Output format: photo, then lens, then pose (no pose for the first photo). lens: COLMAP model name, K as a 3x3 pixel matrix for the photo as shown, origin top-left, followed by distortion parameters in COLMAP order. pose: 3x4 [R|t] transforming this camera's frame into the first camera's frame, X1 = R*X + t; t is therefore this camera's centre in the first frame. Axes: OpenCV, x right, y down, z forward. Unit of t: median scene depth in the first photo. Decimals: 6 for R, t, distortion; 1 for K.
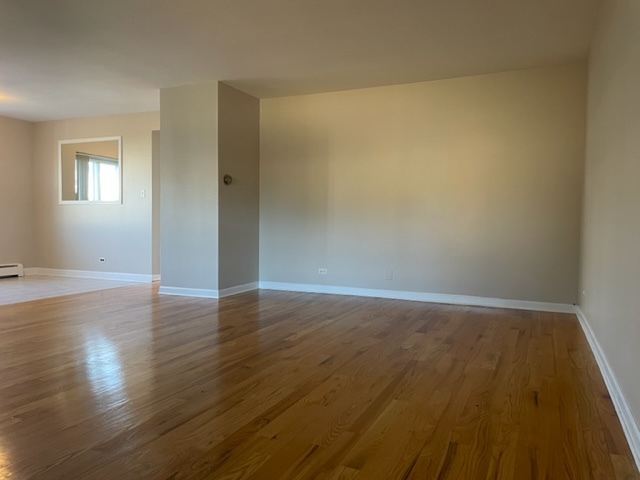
lens RADIAL K [[487.8, 0, 319.3], [0, 487.8, 239.9], [0, 0, 1]] dist [0.104733, -0.133353]
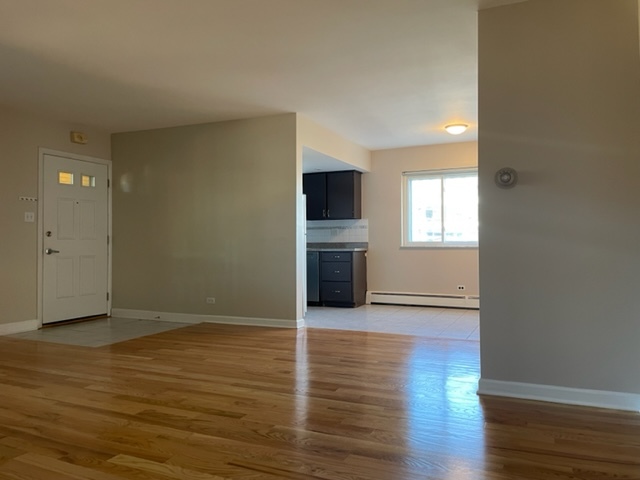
lens RADIAL K [[487.8, 0, 319.3], [0, 487.8, 239.9], [0, 0, 1]] dist [0.104733, -0.133353]
pose [[-0.004767, -0.009623, -0.999942, 0.619013], [-0.037650, 0.999246, -0.009437, -0.074099], [0.999280, 0.037603, -0.005126, 1.404057]]
